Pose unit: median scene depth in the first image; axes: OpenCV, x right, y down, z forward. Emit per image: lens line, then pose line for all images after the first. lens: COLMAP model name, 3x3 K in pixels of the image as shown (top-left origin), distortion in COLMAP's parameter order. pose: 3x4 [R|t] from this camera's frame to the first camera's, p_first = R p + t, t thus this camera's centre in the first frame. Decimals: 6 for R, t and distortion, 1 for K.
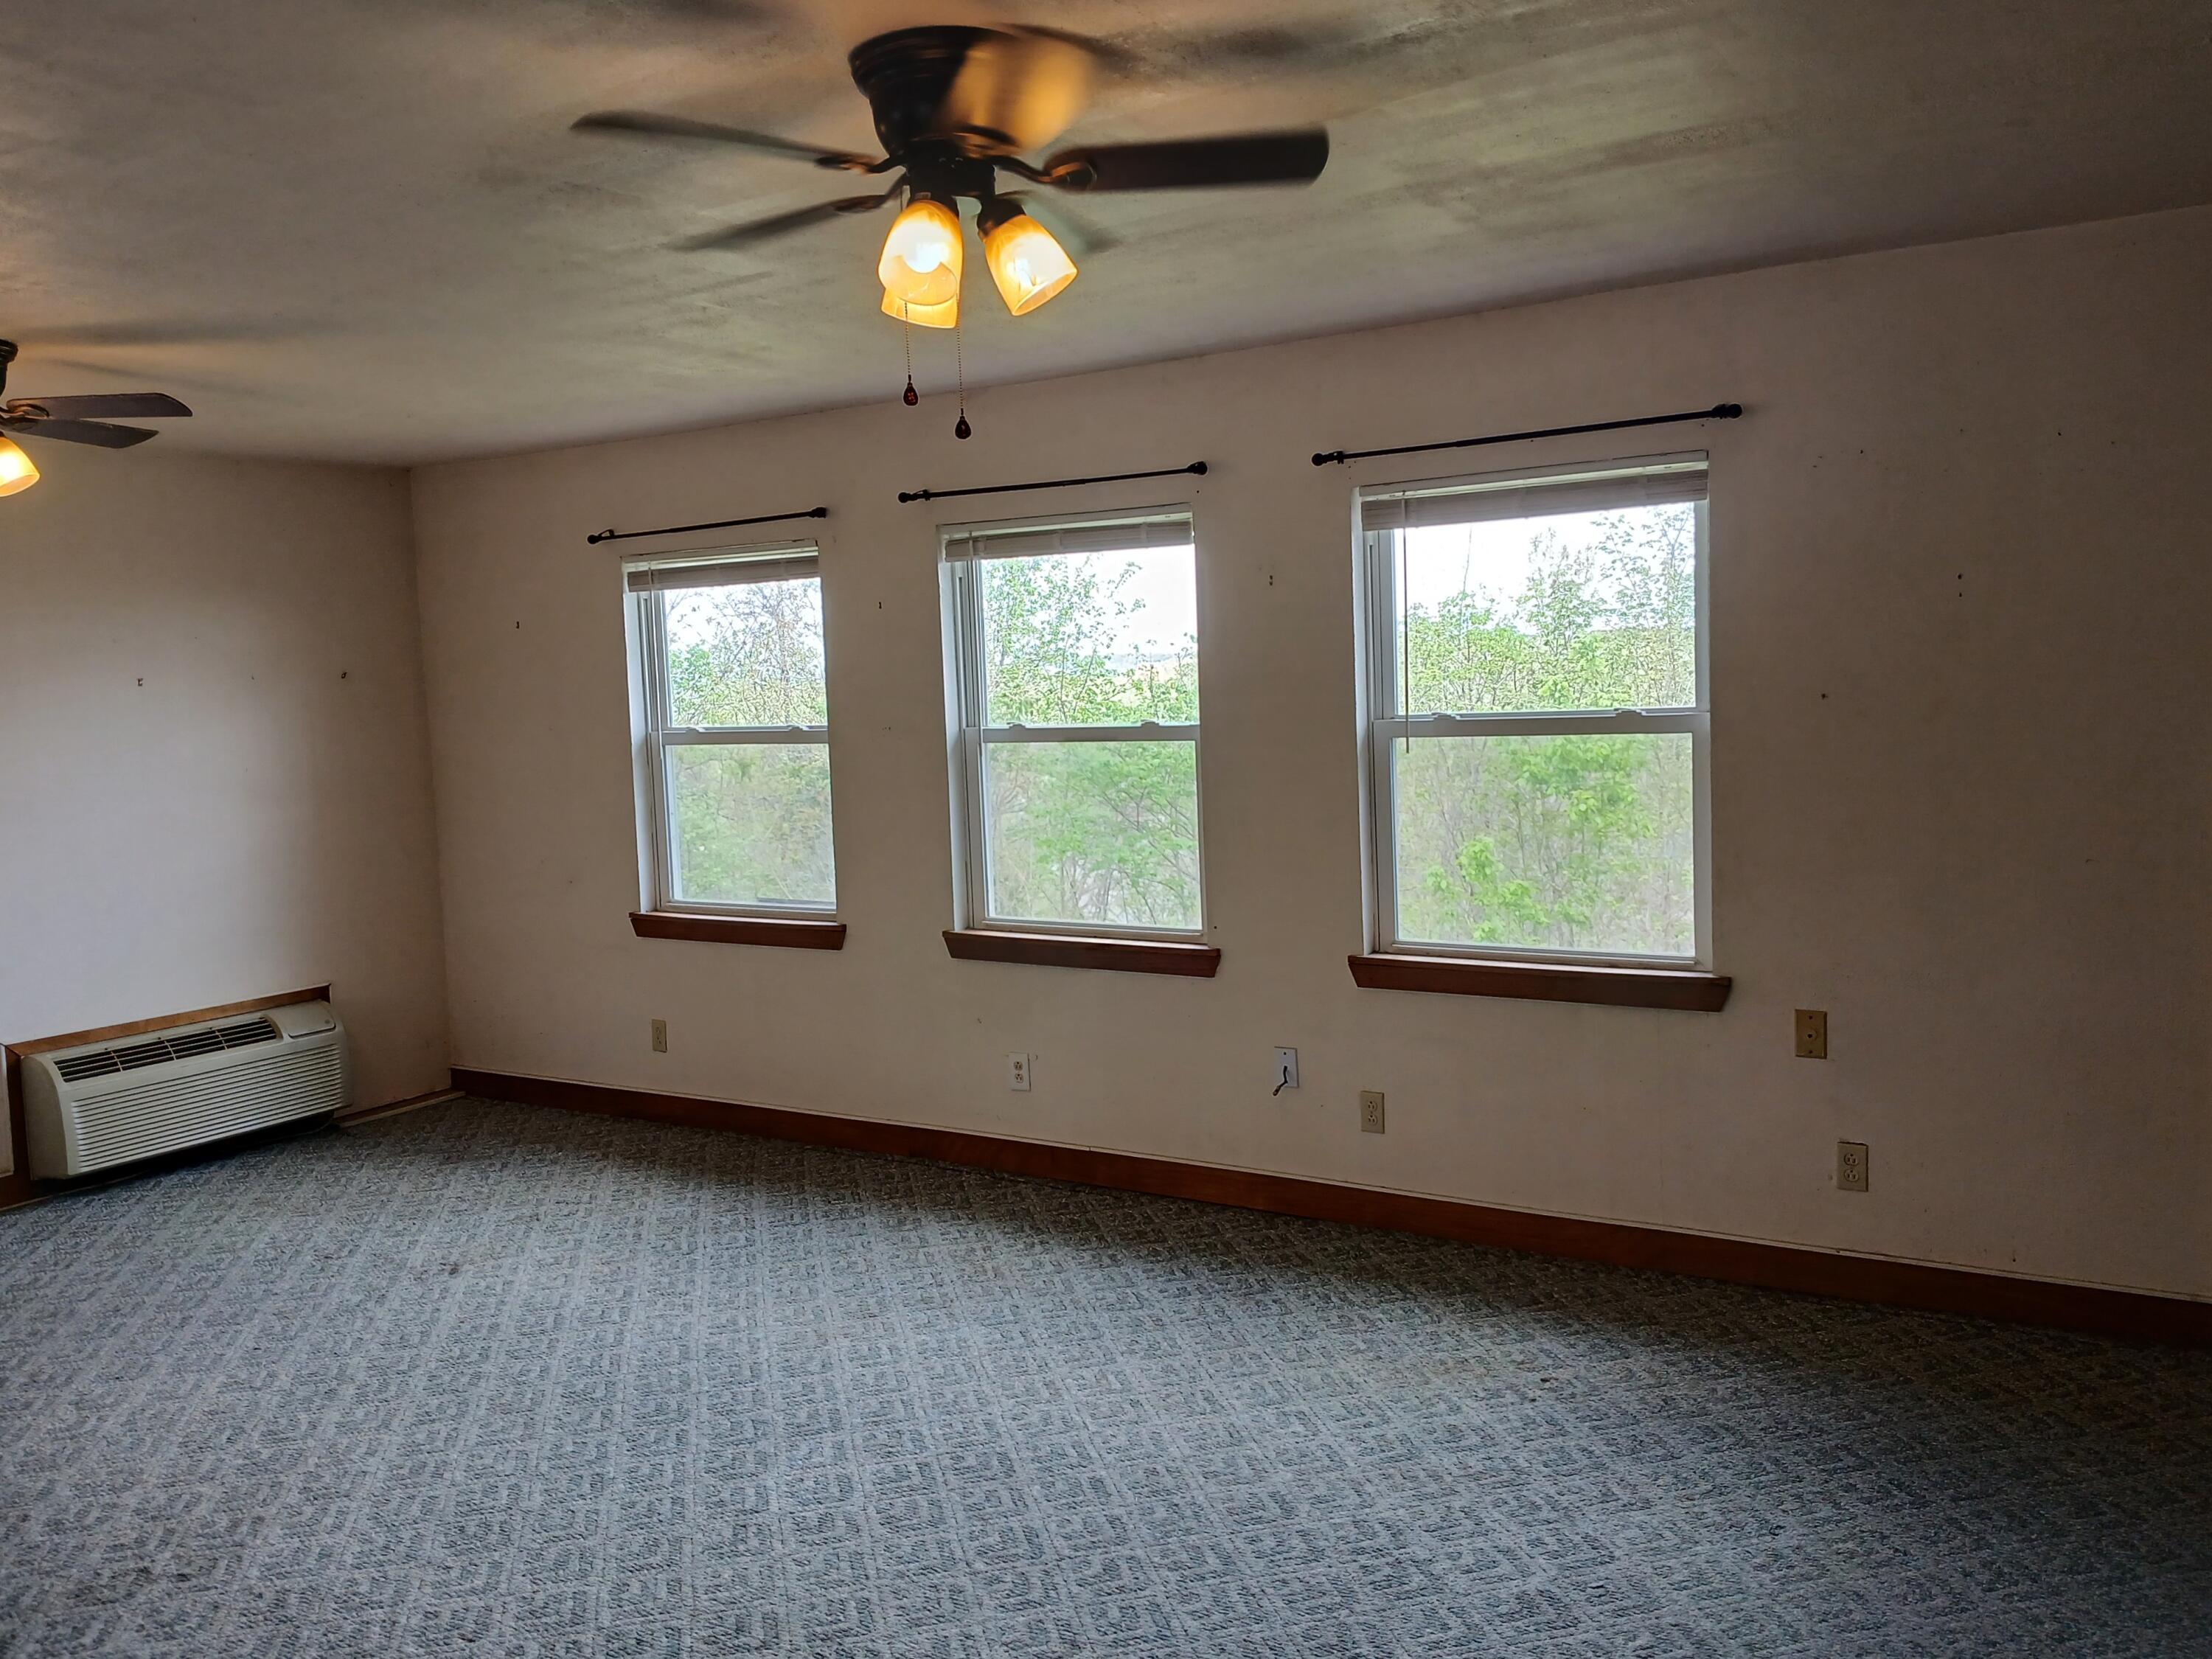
lens RADIAL K [[1734.7, 0, 1101.3], [0, 1734.7, 833.1], [0, 0, 1]] dist [0.091516, -0.112760]
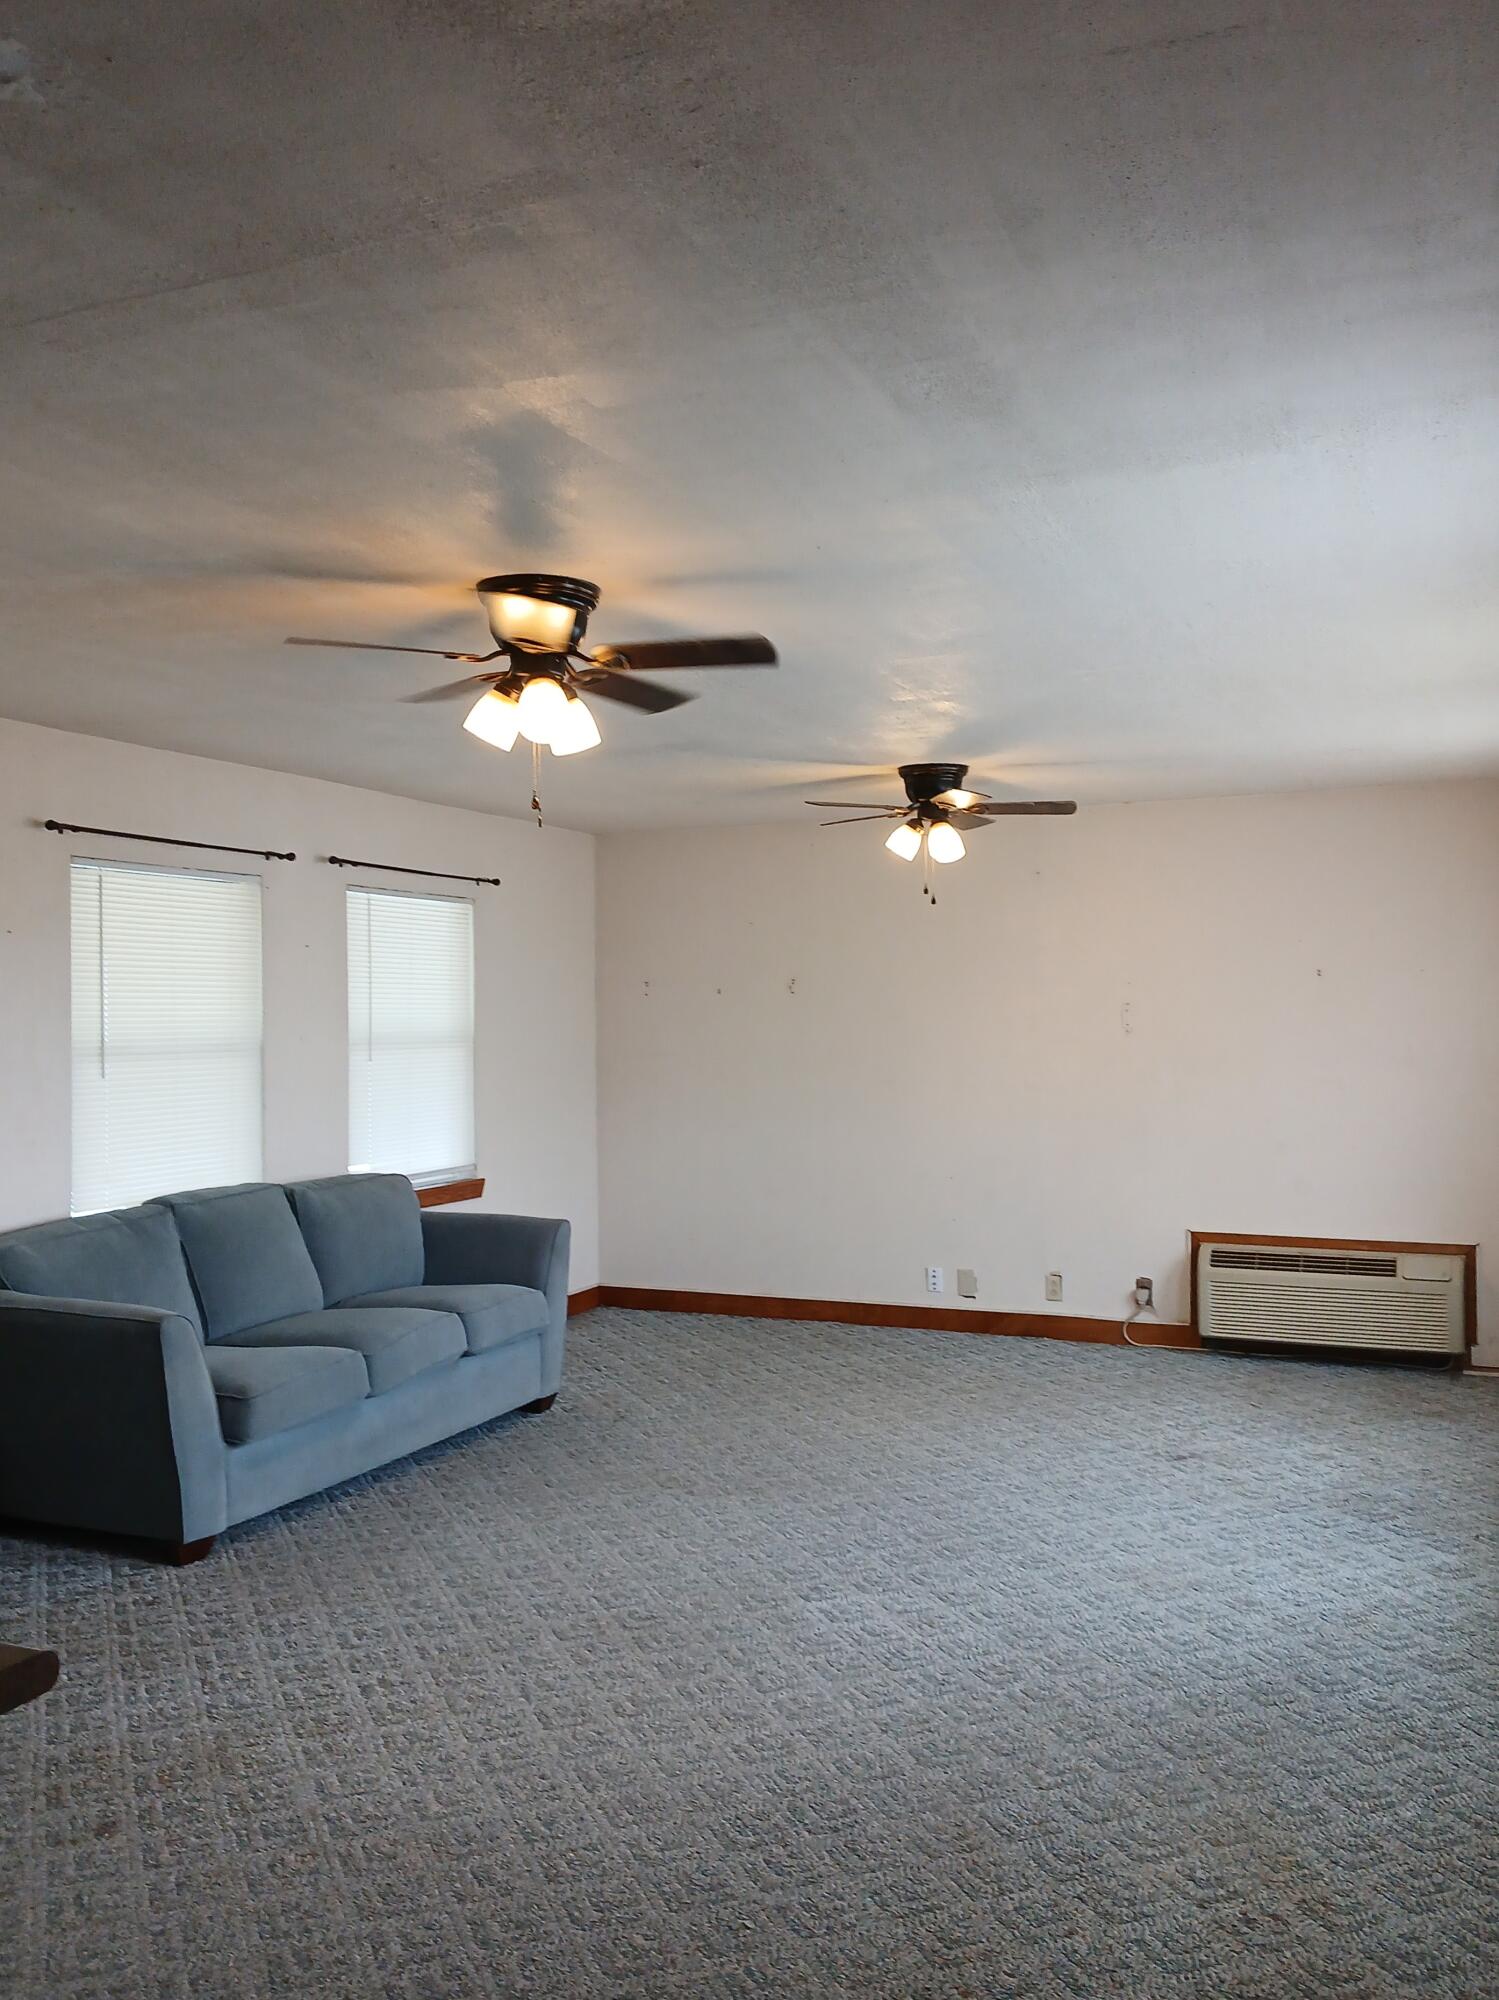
lens RADIAL K [[1568.4, 0, 744.9], [0, 1568.4, 1000.5], [0, 0, 1]] dist [0.091516, -0.112760]
pose [[0.199921, 0.029687, -0.979362, 0.704108], [-0.085243, 0.996278, 0.012799, -0.067727], [0.976097, 0.080925, 0.201708, 0.465350]]
